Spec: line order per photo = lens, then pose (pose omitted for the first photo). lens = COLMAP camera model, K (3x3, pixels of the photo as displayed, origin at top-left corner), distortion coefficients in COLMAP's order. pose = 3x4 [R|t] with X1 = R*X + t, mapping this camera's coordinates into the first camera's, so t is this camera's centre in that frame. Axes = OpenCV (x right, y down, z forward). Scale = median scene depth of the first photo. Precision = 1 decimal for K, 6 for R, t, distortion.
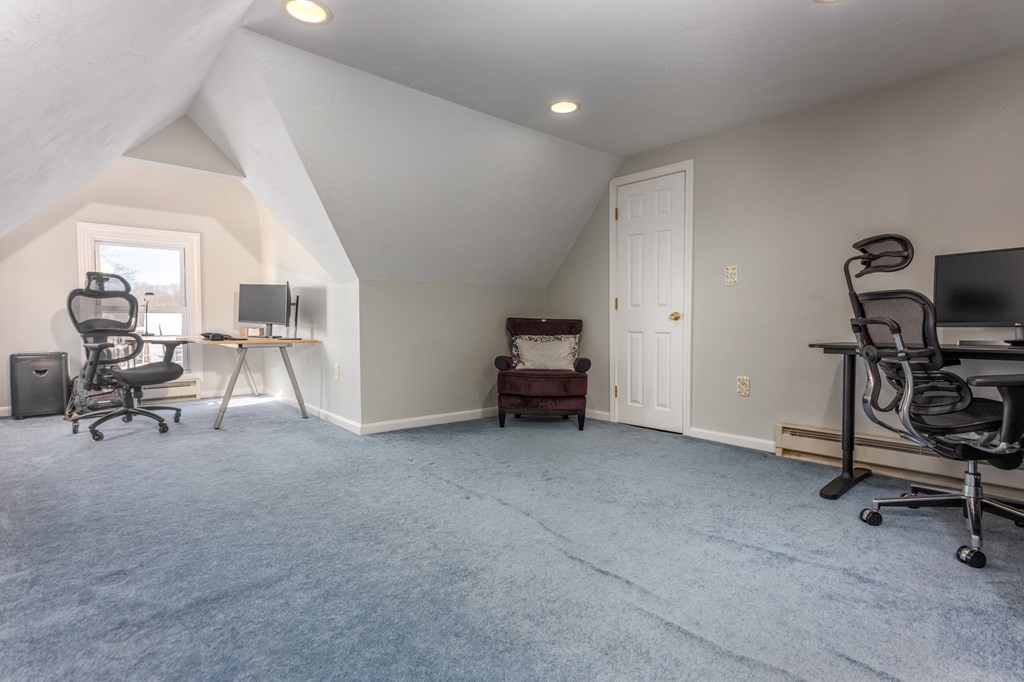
lens RADIAL K [[507.3, 0, 518.3], [0, 507.3, 342.8], [0, 0, 1]] dist [0.000832, -0.000113]
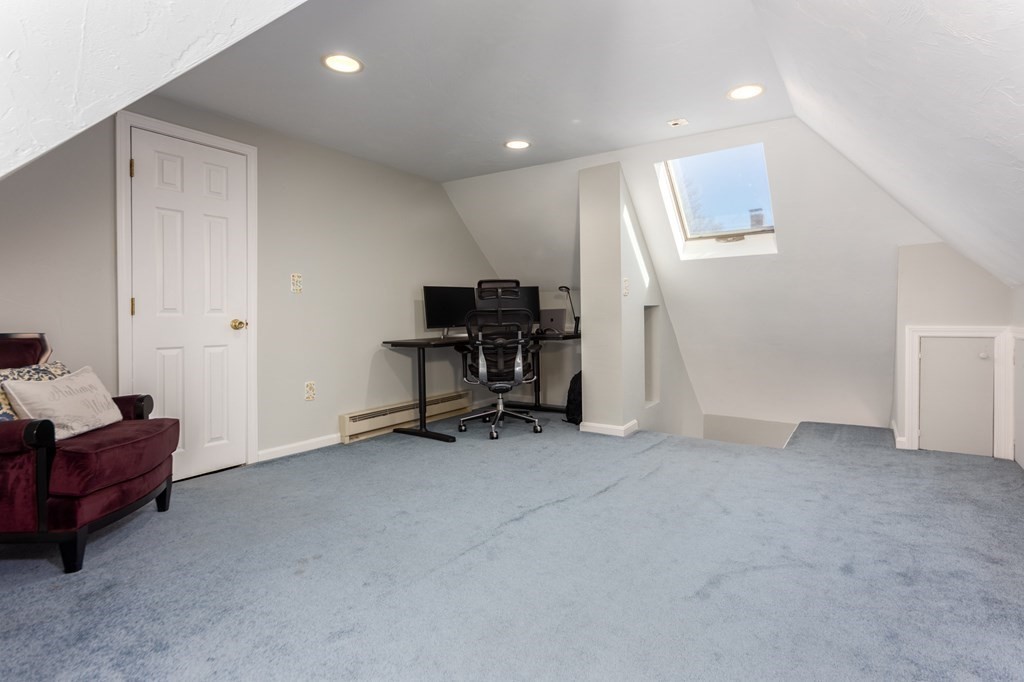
lens RADIAL K [[514.2, 0, 513.1], [0, 514.2, 322.3], [0, 0, 1]] dist [-0.000011, -0.000218]
pose [[-0.224249, -0.011017, 0.974470, -0.667535], [0.050225, 0.998477, 0.022846, -0.057116], [-0.973237, 0.054066, -0.223354, 0.818315]]
